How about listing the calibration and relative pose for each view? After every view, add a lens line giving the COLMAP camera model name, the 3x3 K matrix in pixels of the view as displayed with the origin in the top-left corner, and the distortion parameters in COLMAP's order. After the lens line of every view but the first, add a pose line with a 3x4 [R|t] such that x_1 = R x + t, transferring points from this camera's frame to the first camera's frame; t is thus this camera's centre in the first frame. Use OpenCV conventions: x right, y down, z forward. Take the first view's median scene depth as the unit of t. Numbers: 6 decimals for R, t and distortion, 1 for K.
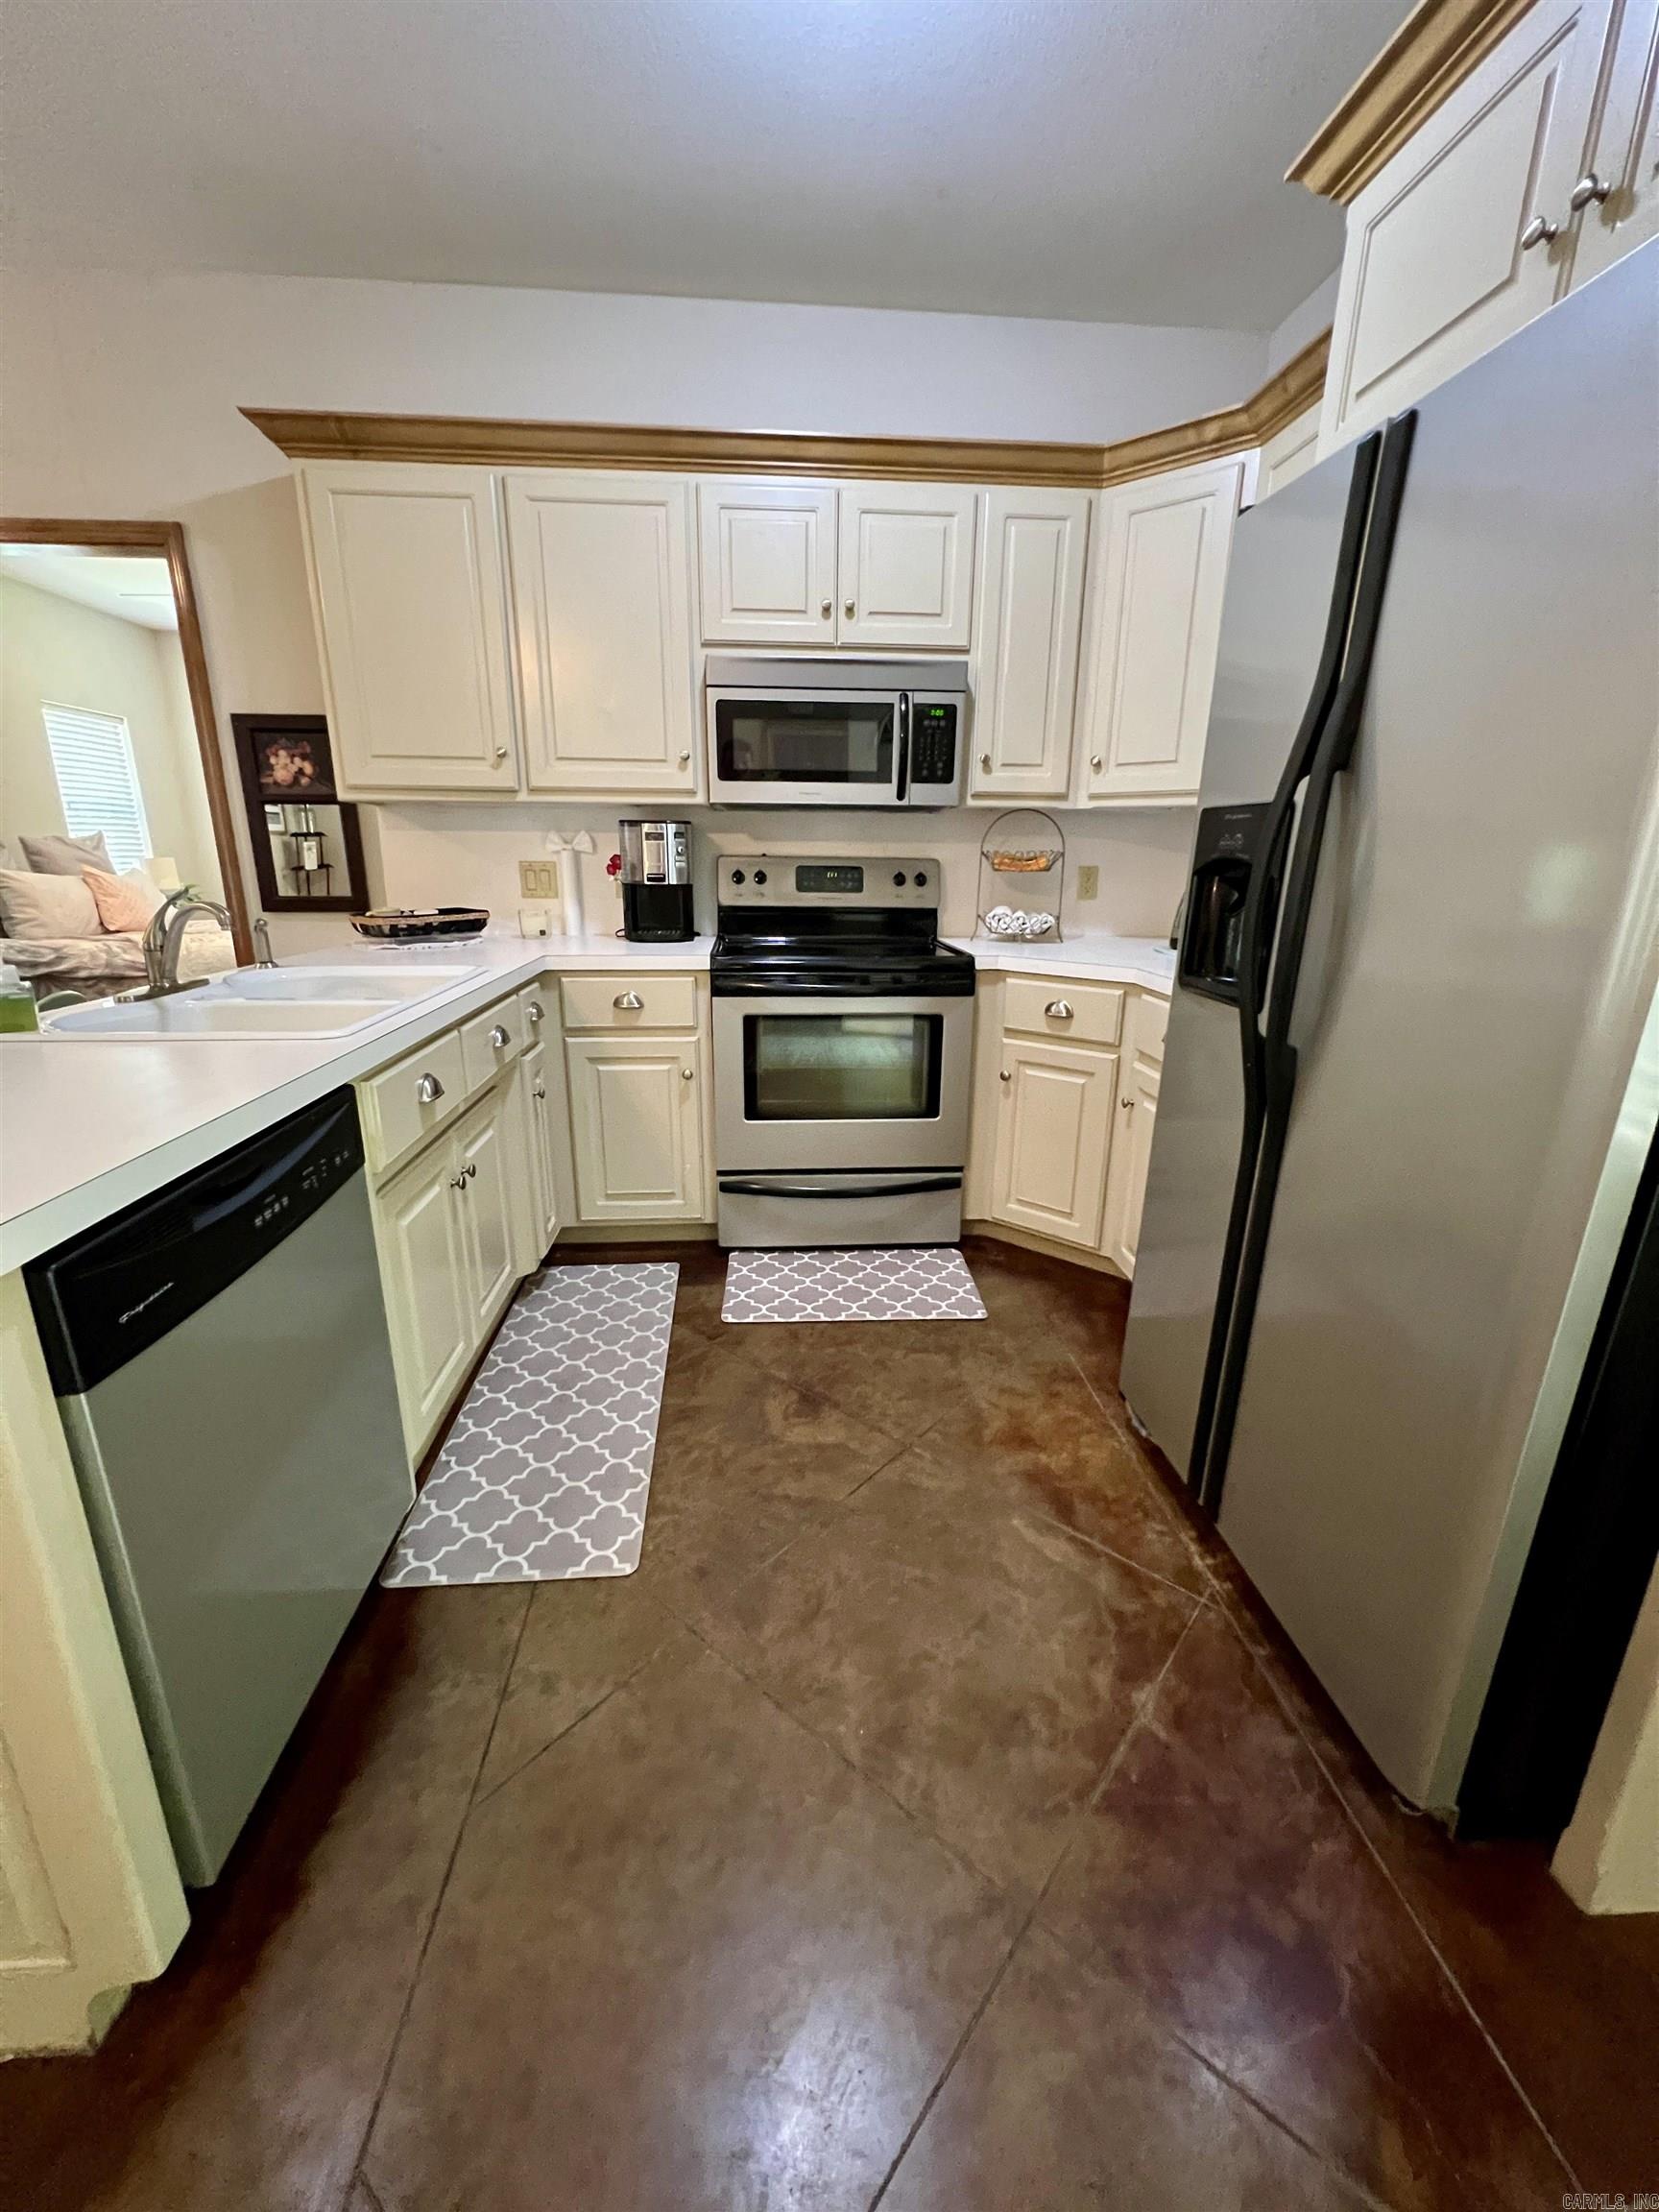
lens RADIAL K [[886.0, 0, 829.5], [0, 886.0, 1106.0], [0, 0, 1]] dist [-0.001371, 0.000022]
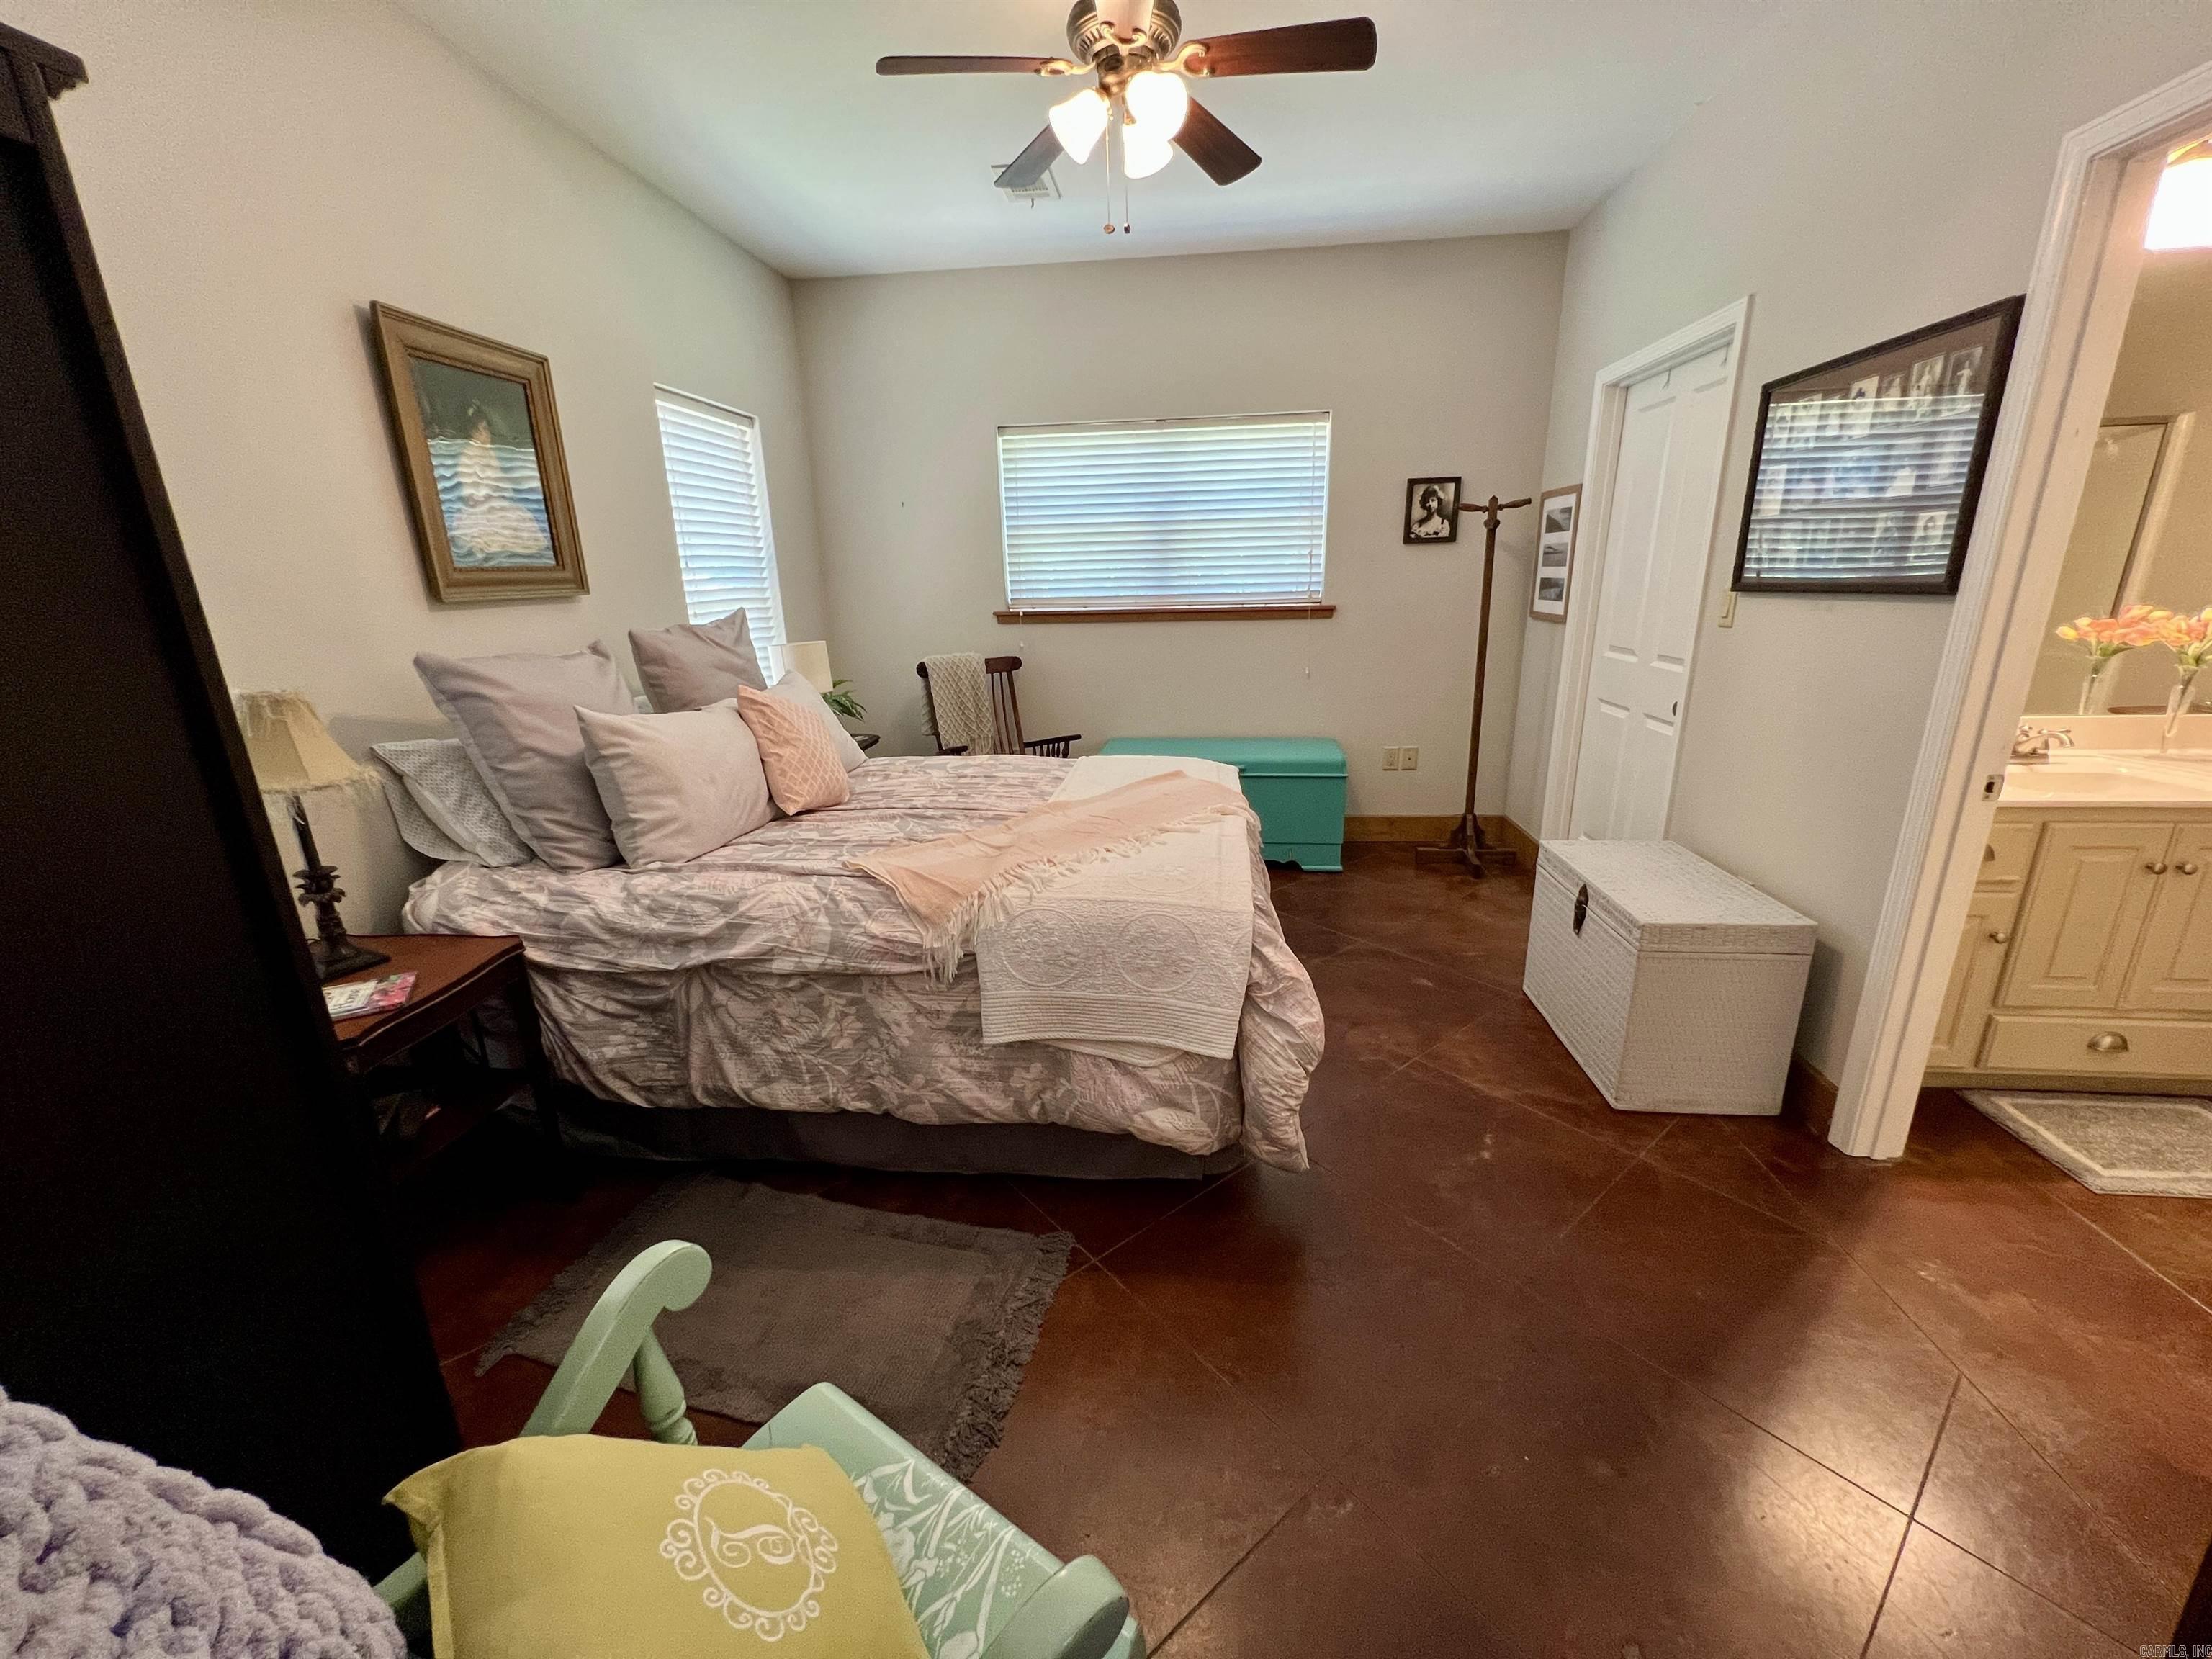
lens RADIAL K [[886.0, 0, 1106.2], [0, 886.0, 835.9], [0, 0, 1]] dist [-0.001371, 0.000022]
pose [[0.982616, 0.021490, -0.184400, -0.992333], [-0.019396, 0.999725, 0.013154, -0.360633], [0.184632, -0.009348, 0.982763, 0.984161]]
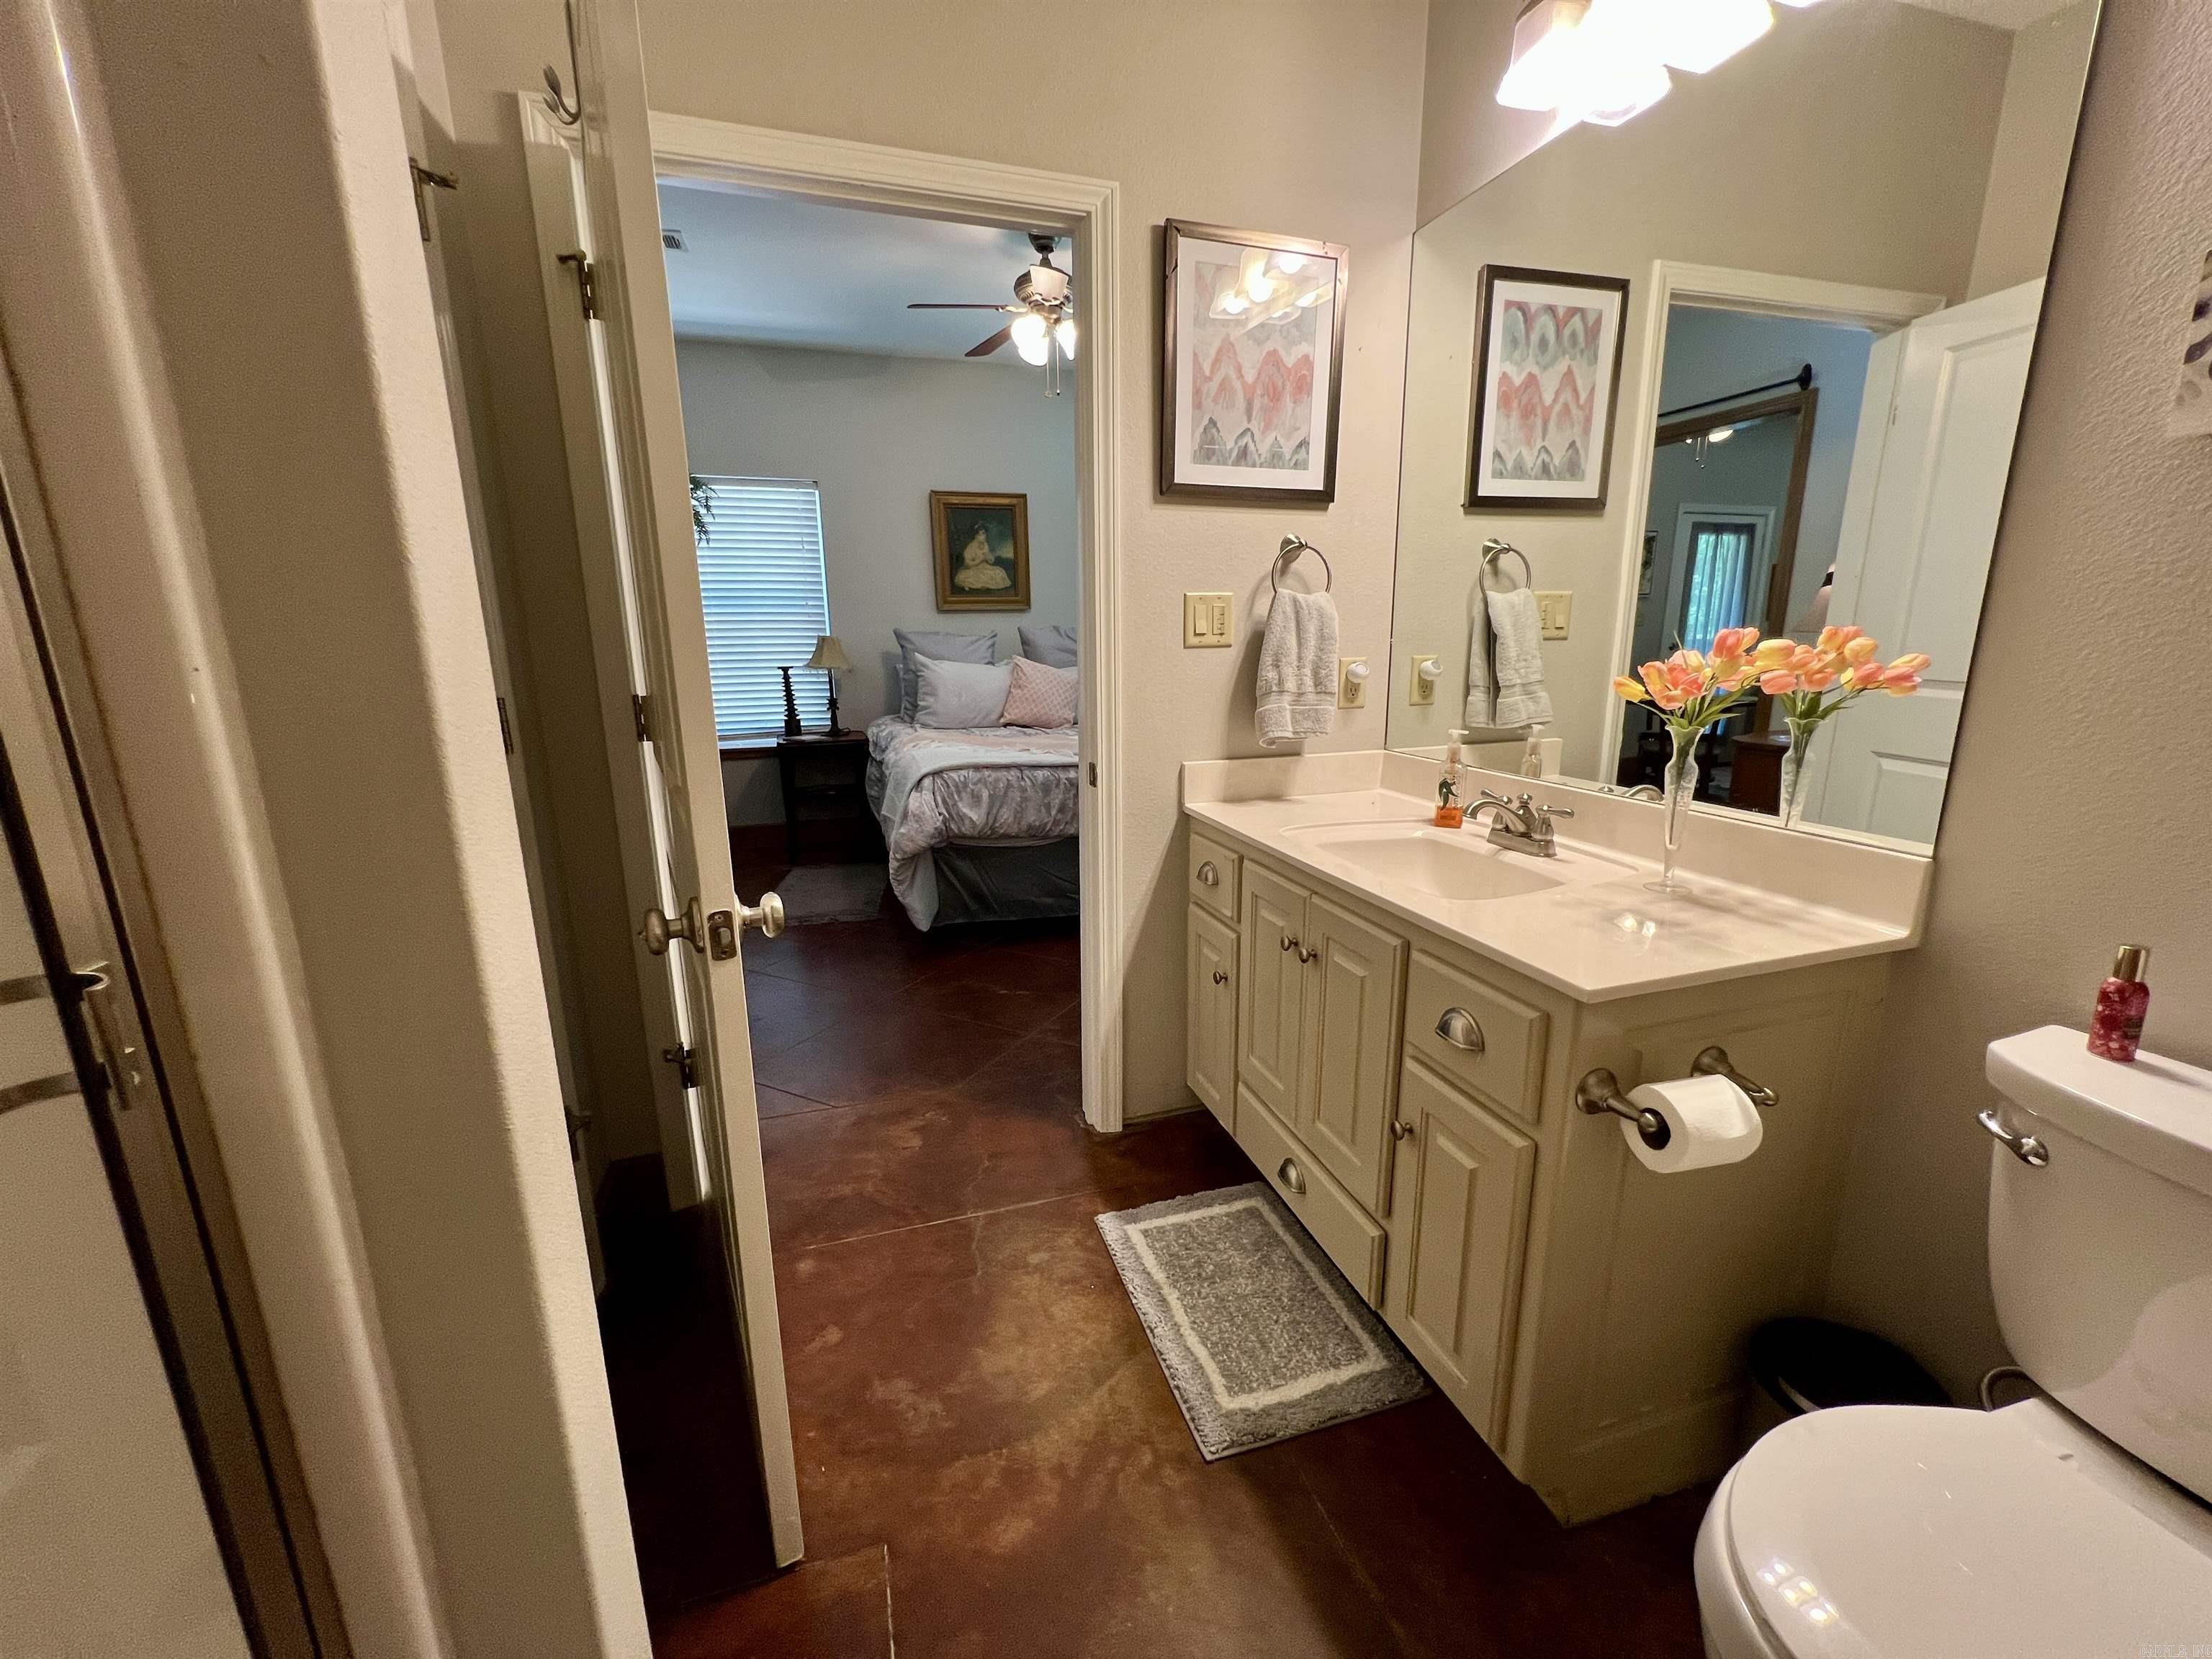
lens RADIAL K [[886.0, 0, 1106.2], [0, 886.0, 835.9], [0, 0, 1]] dist [-0.001371, 0.000022]
pose [[0.230909, 0.210580, -0.949914, 0.289732], [-0.260078, 0.954132, 0.148294, -0.466715], [0.937572, 0.212809, 0.275085, 1.604362]]
